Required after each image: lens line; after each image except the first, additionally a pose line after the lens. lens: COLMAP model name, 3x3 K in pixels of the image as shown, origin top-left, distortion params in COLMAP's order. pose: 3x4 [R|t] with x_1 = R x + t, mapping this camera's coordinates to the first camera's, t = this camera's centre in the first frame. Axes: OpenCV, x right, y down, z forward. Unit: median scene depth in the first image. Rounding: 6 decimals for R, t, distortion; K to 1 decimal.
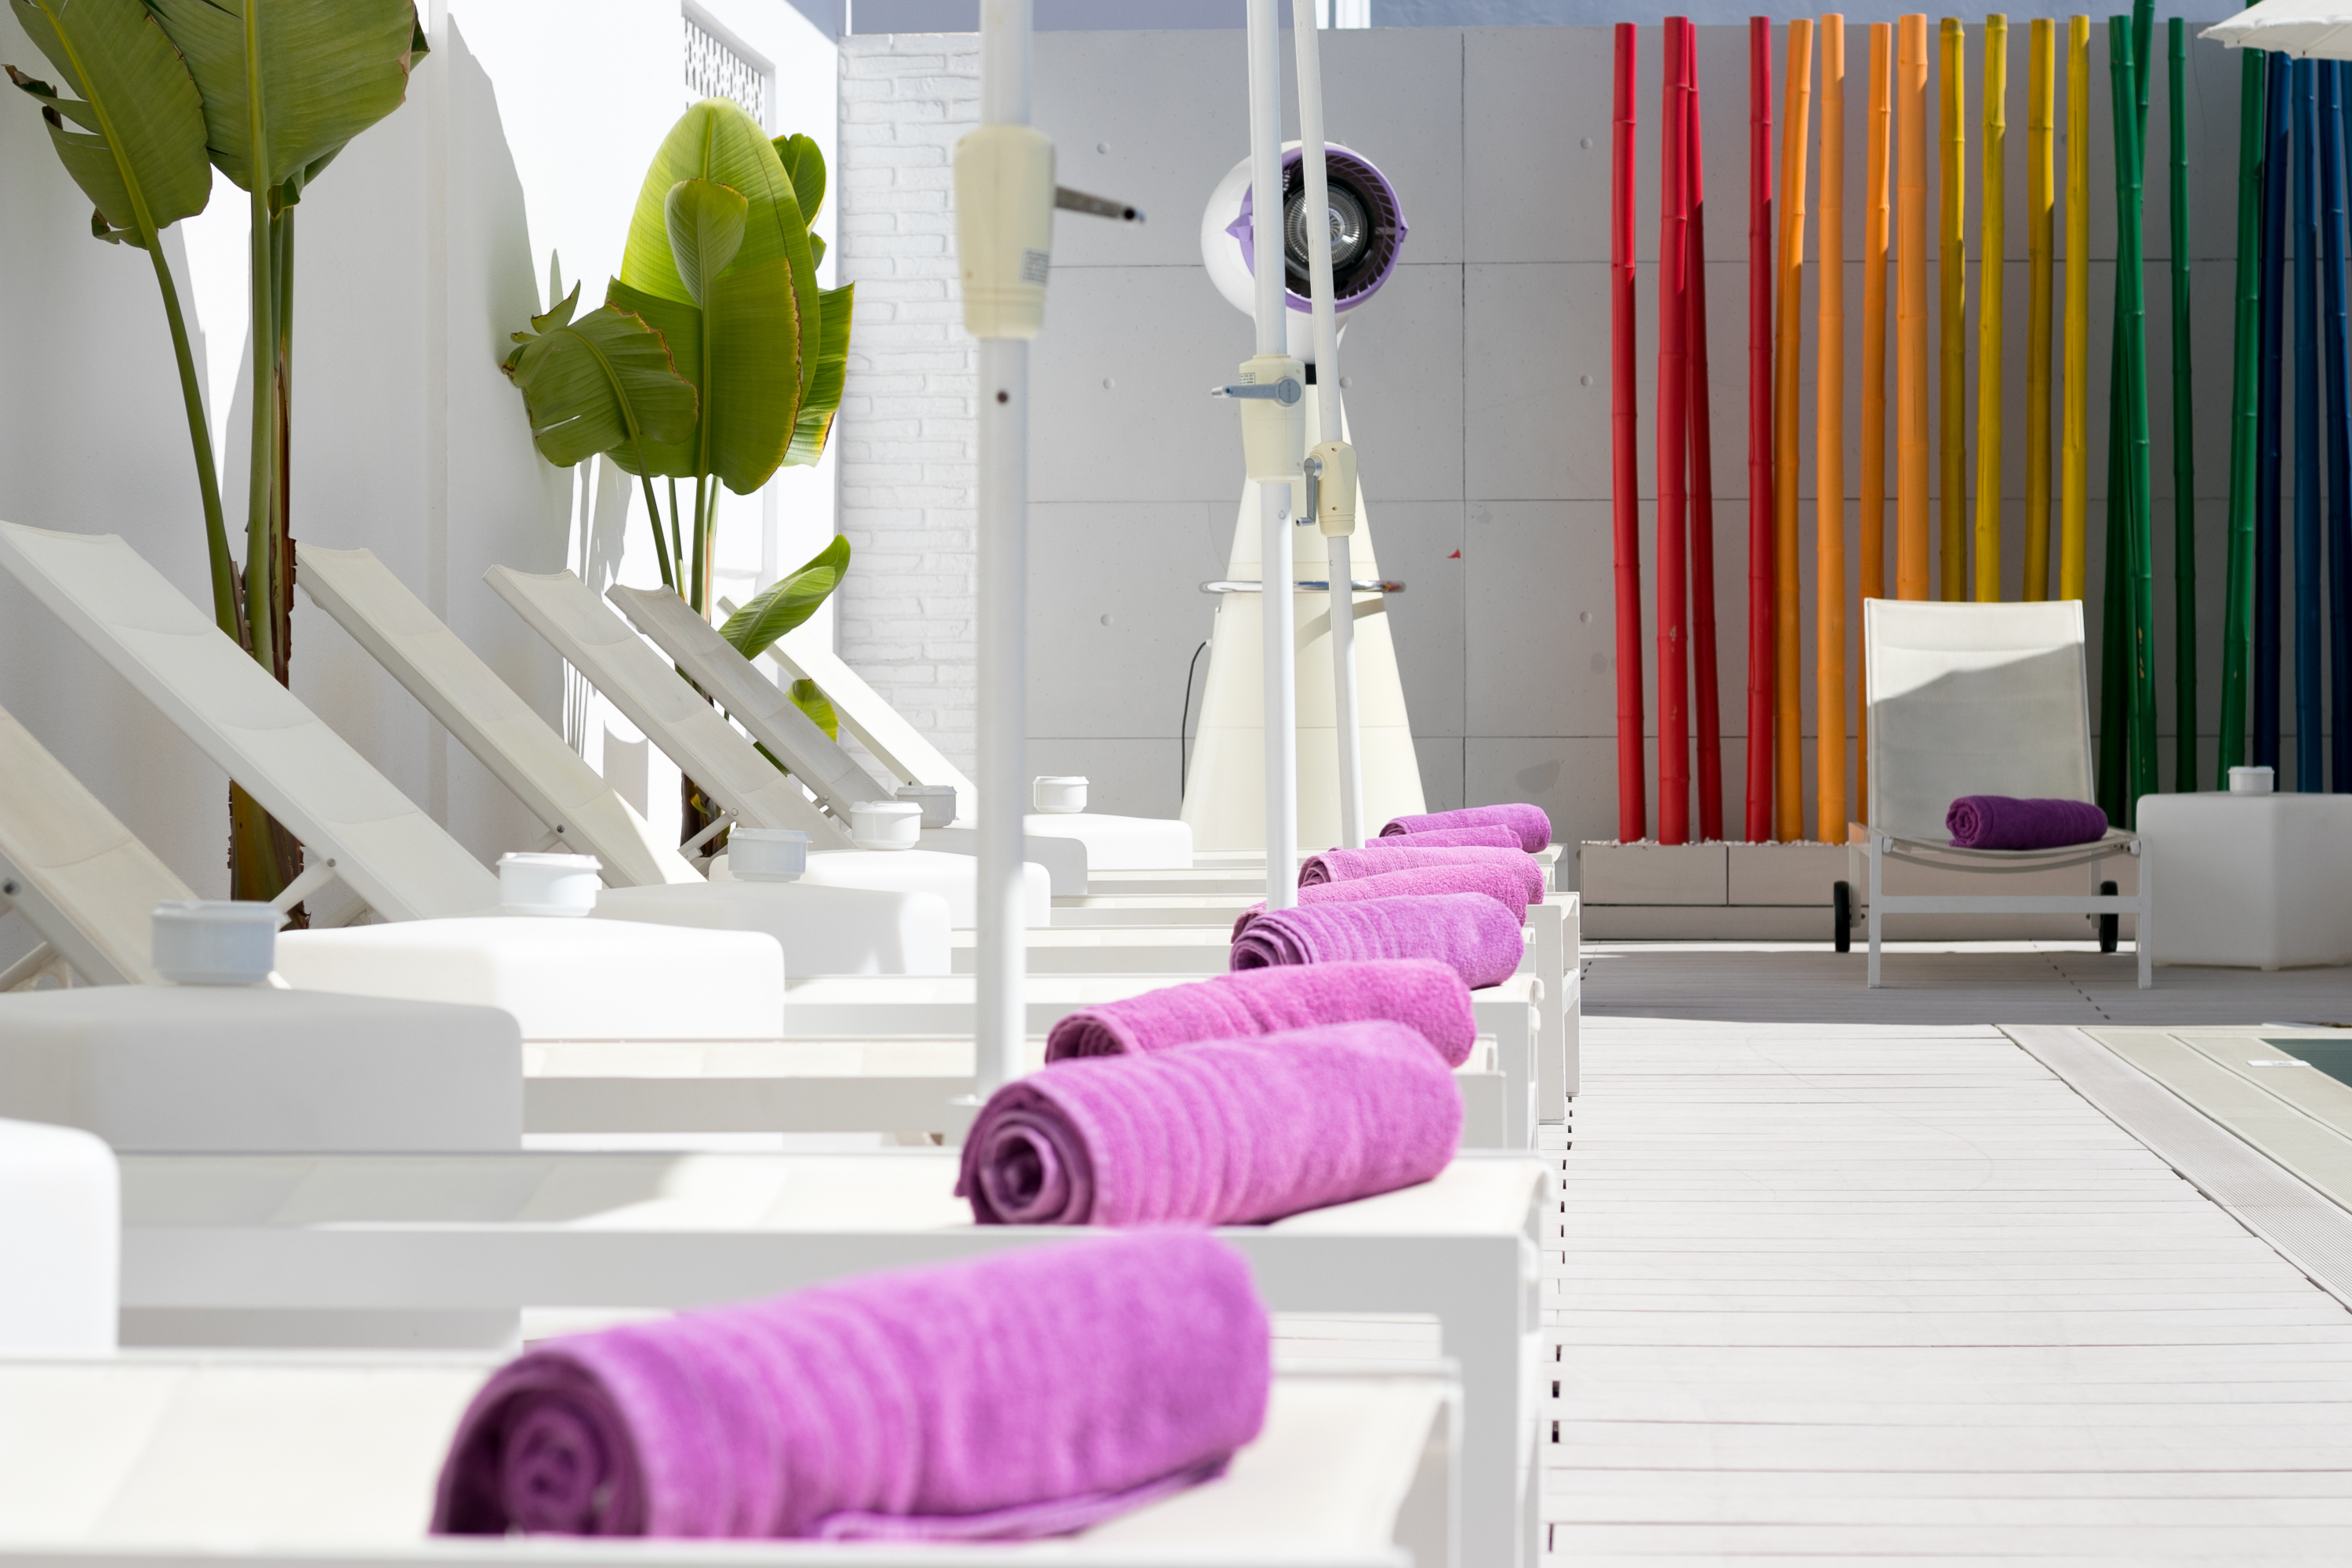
lens RADIAL K [[5557.8, 0, 1176.0], [0, 5557.8, 784.0], [0, 0, 1]] dist [-0.065192, 0.114462]
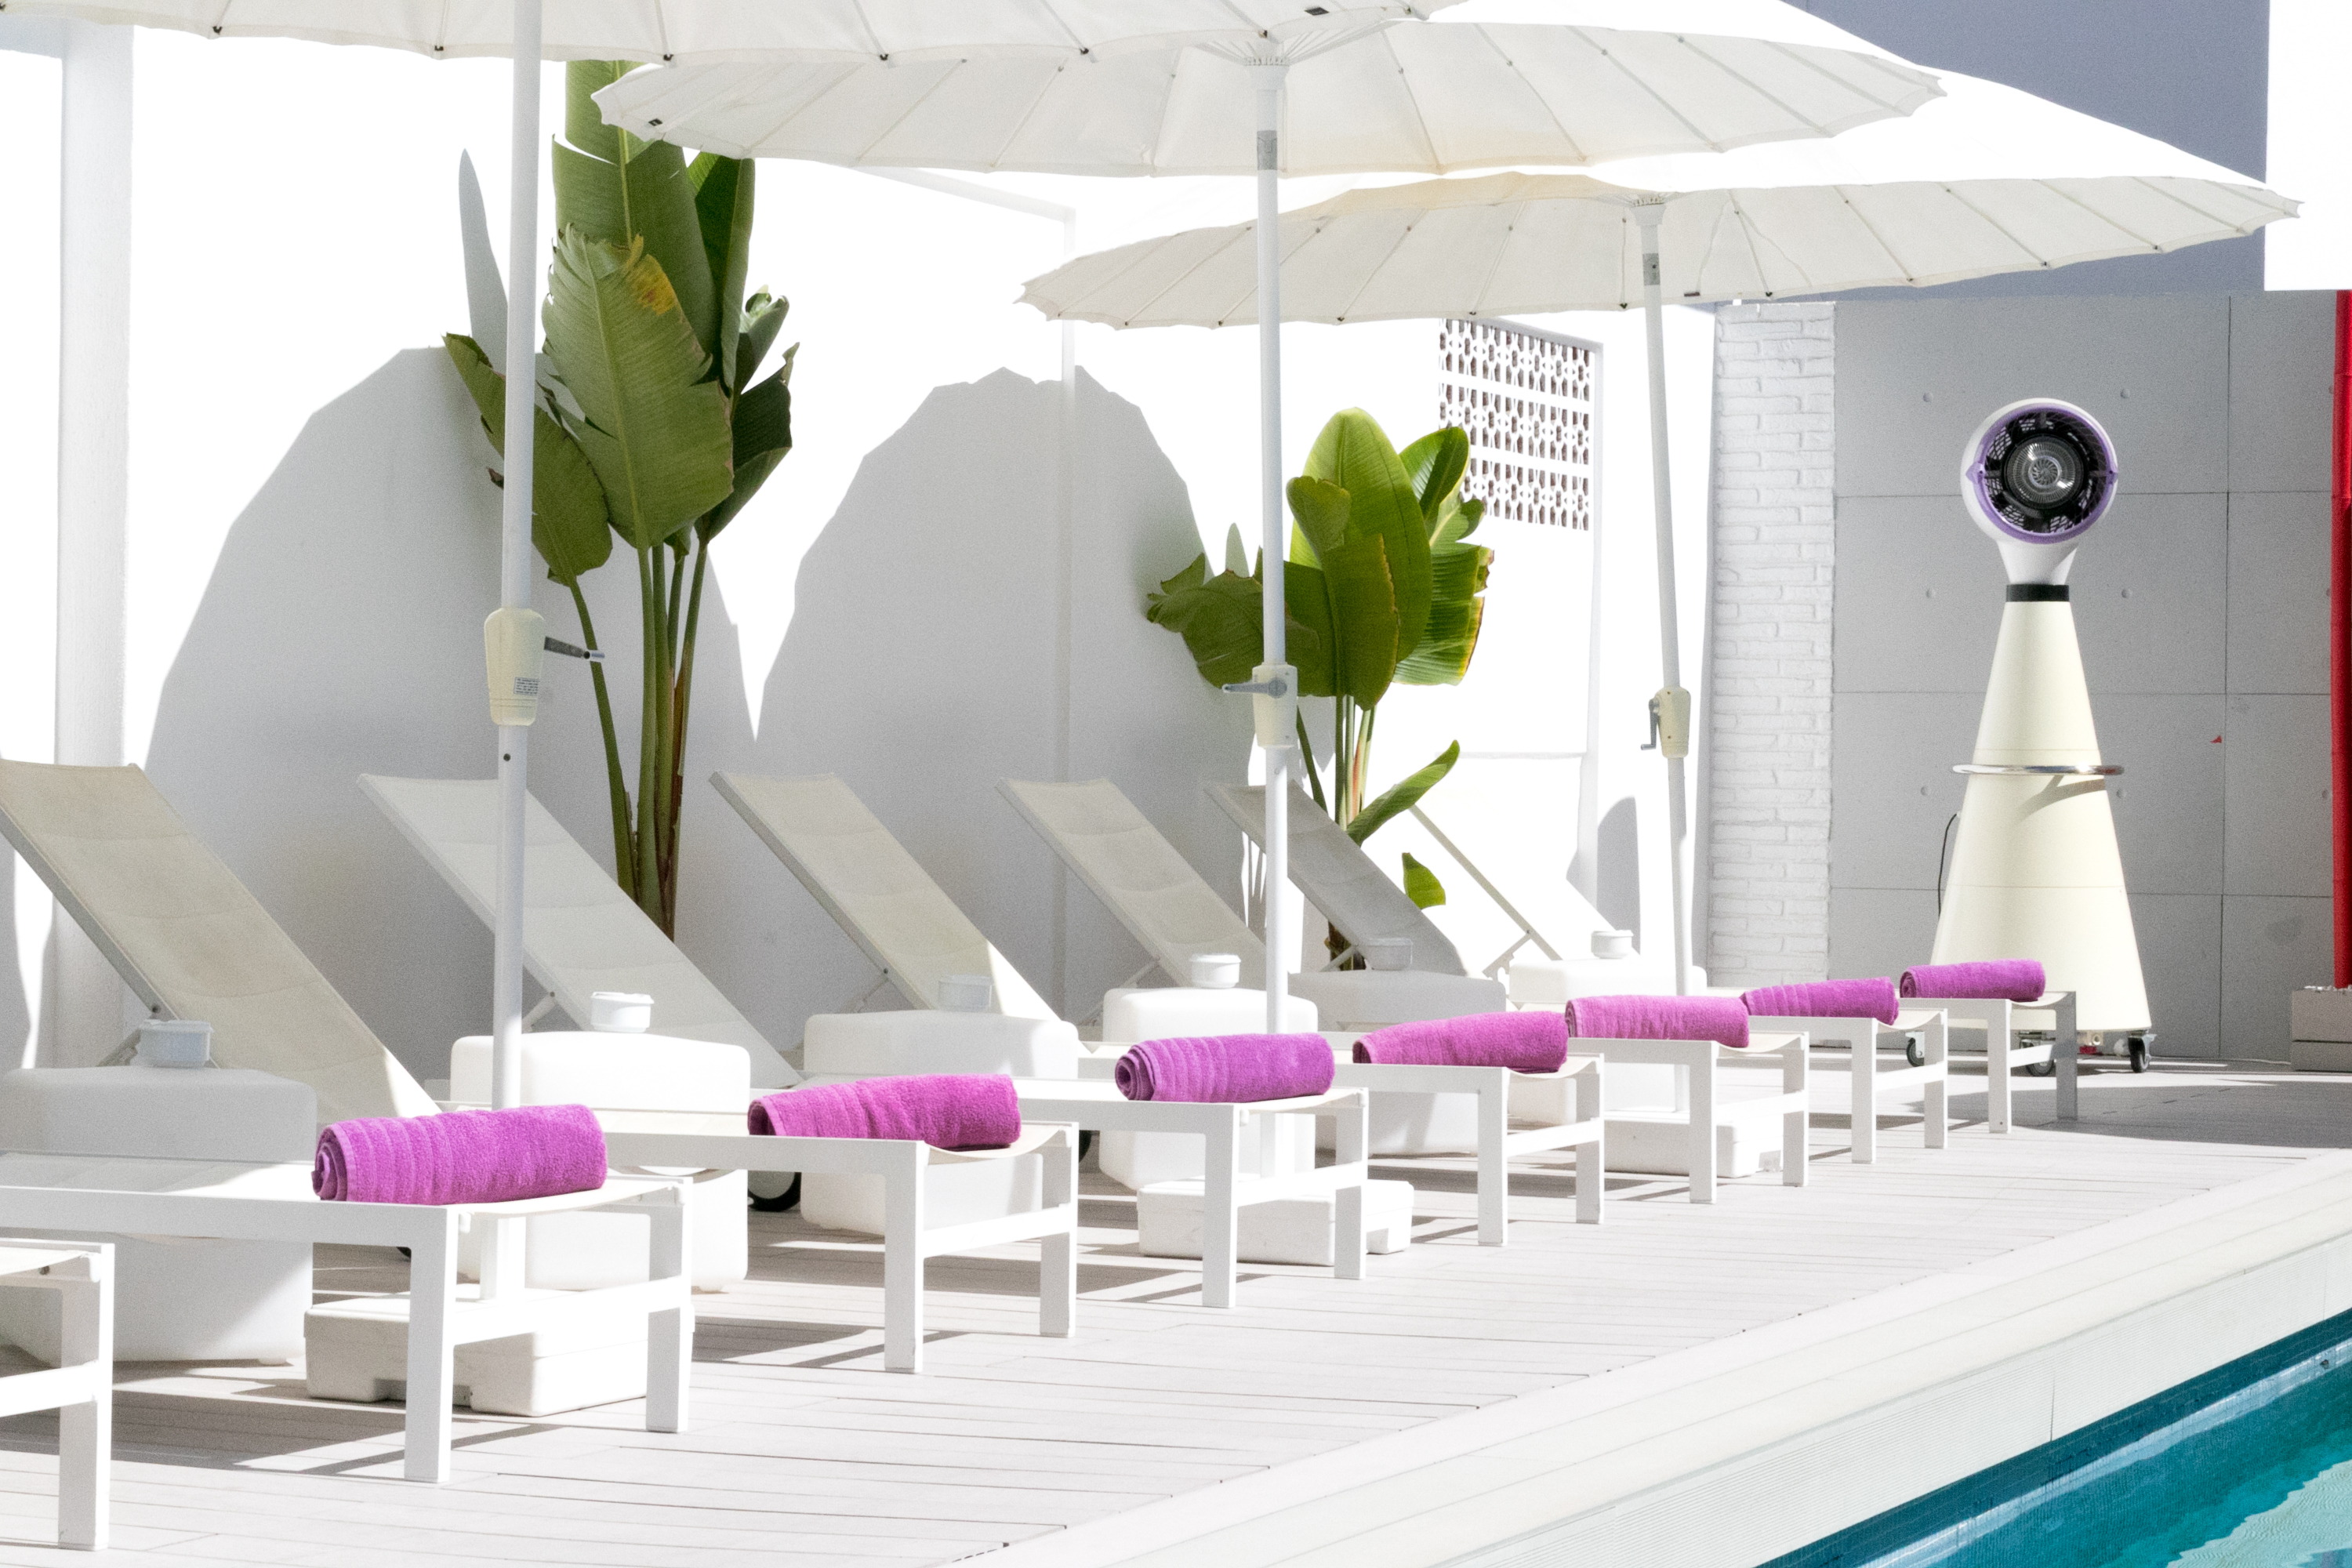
lens RADIAL K [[5532.2, 0, 1176.0], [0, 5532.2, 784.0], [0, 0, 1]] dist [0.058495, 0.036482]
pose [[0.949222, 0.013374, -0.314322, 0.226579], [-0.018834, 0.999720, -0.014338, -0.011755], [0.314043, 0.019530, 0.949208, -0.198907]]
